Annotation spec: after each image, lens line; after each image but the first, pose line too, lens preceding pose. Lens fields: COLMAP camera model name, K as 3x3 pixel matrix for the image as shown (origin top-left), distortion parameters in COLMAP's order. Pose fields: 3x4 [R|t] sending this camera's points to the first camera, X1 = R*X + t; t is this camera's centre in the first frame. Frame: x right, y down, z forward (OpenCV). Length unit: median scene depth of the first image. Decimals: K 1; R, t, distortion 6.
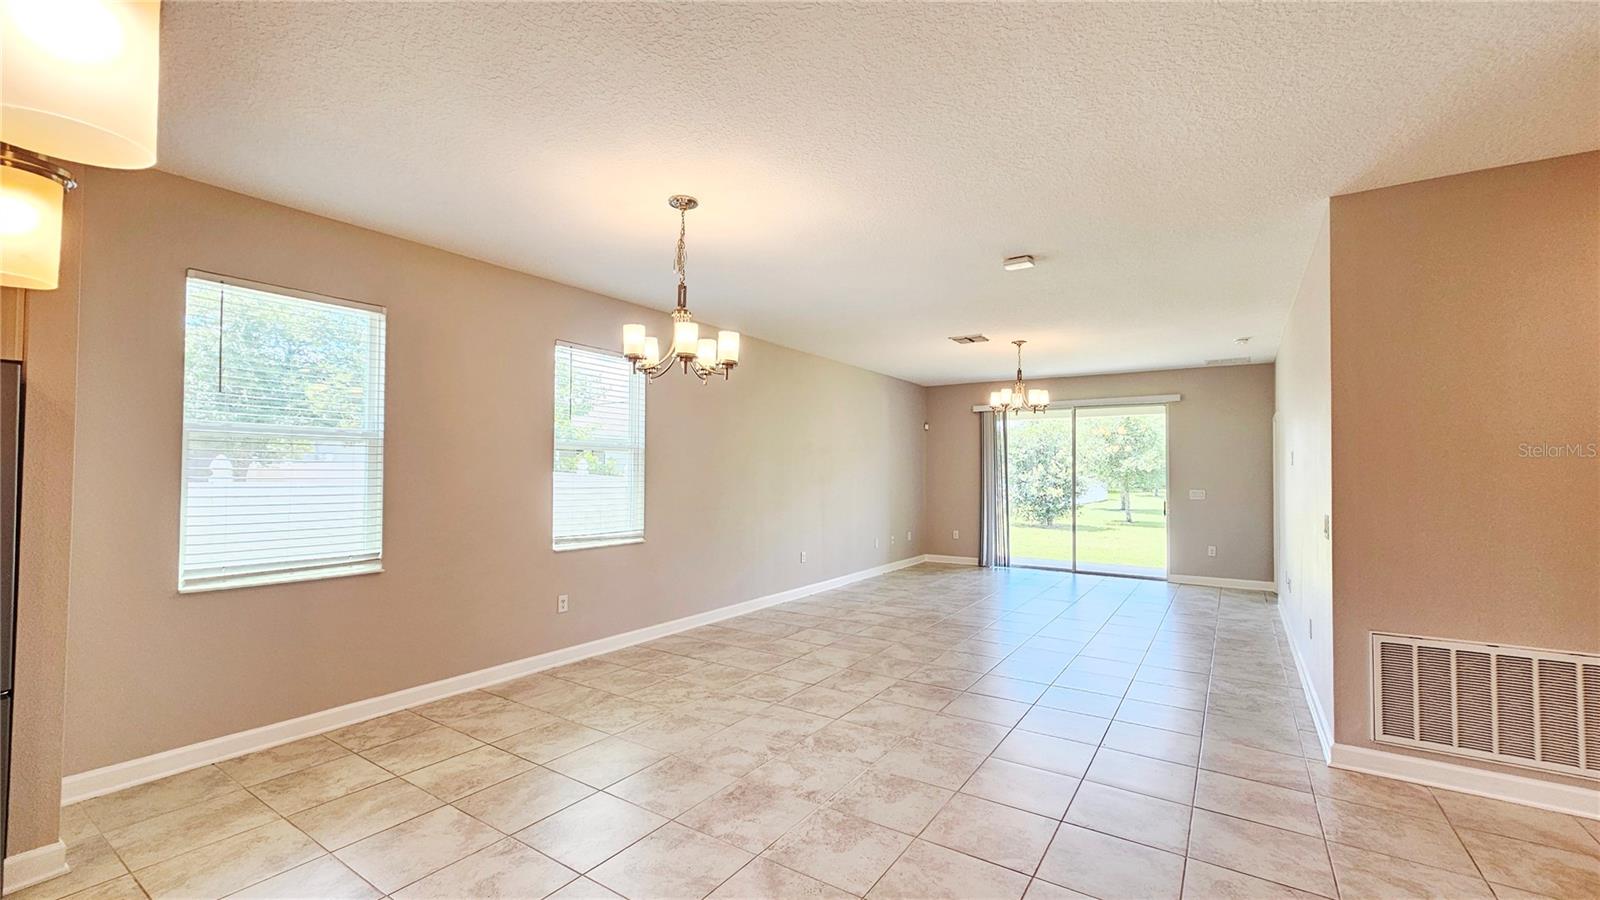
lens RADIAL K [[654.0, 0, 799.2], [0, 654.0, 457.6], [0, 0, 1]] dist [0.000910, 0.000803]
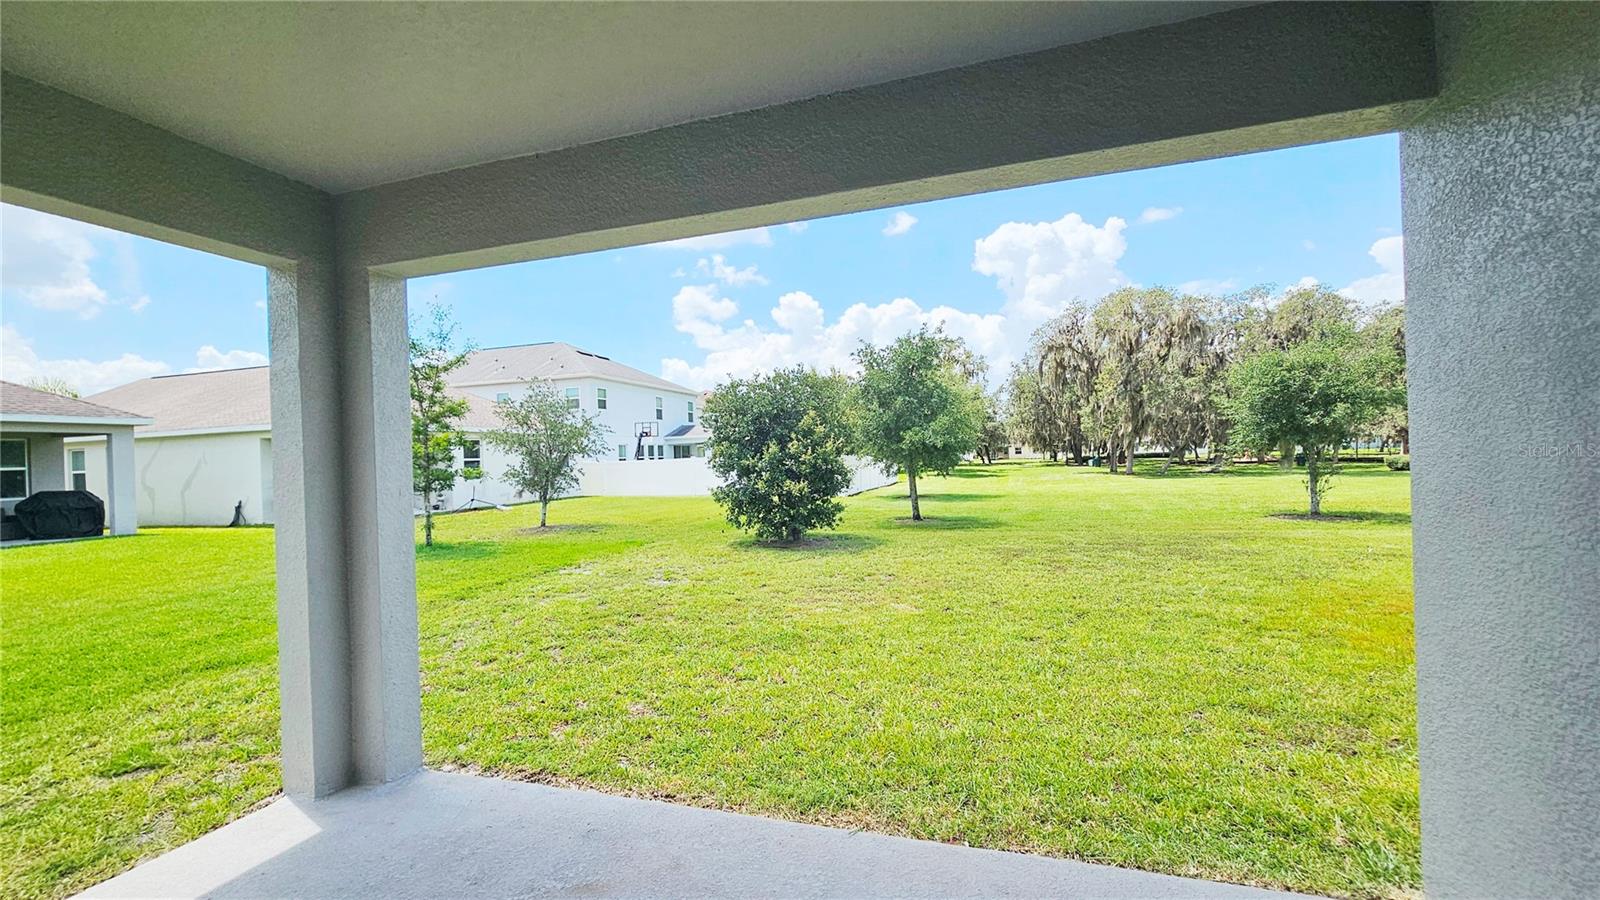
lens RADIAL K [[650.9, 0, 799.7], [0, 650.9, 457.0], [0, 0, 1]] dist [0.001331, -0.000272]
pose [[0.959047, -0.039860, 0.280427, 0.818757], [0.034936, 0.999135, 0.022537, 0.046267], [-0.281083, -0.011817, 0.959611, 1.564661]]
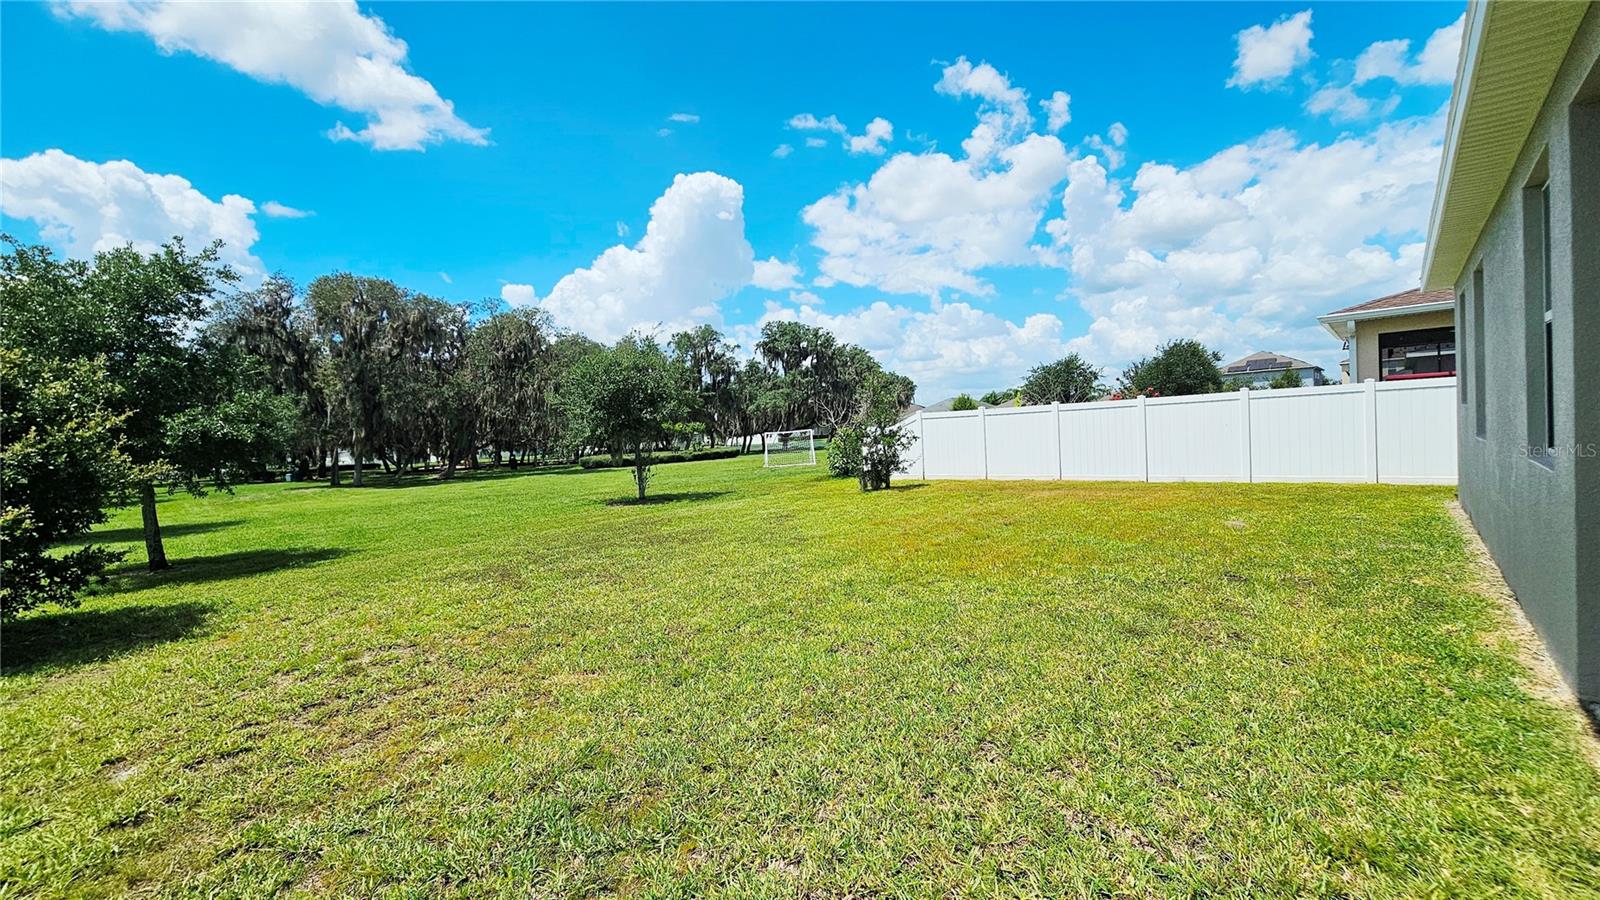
lens RADIAL K [[650.9, 0, 799.7], [0, 650.9, 457.0], [0, 0, 1]] dist [0.001331, -0.000272]
pose [[0.142963, -0.052039, 0.988359, 0.680972], [0.035476, 0.998244, 0.047428, 0.096565], [-0.989092, 0.028282, 0.144558, 2.344709]]
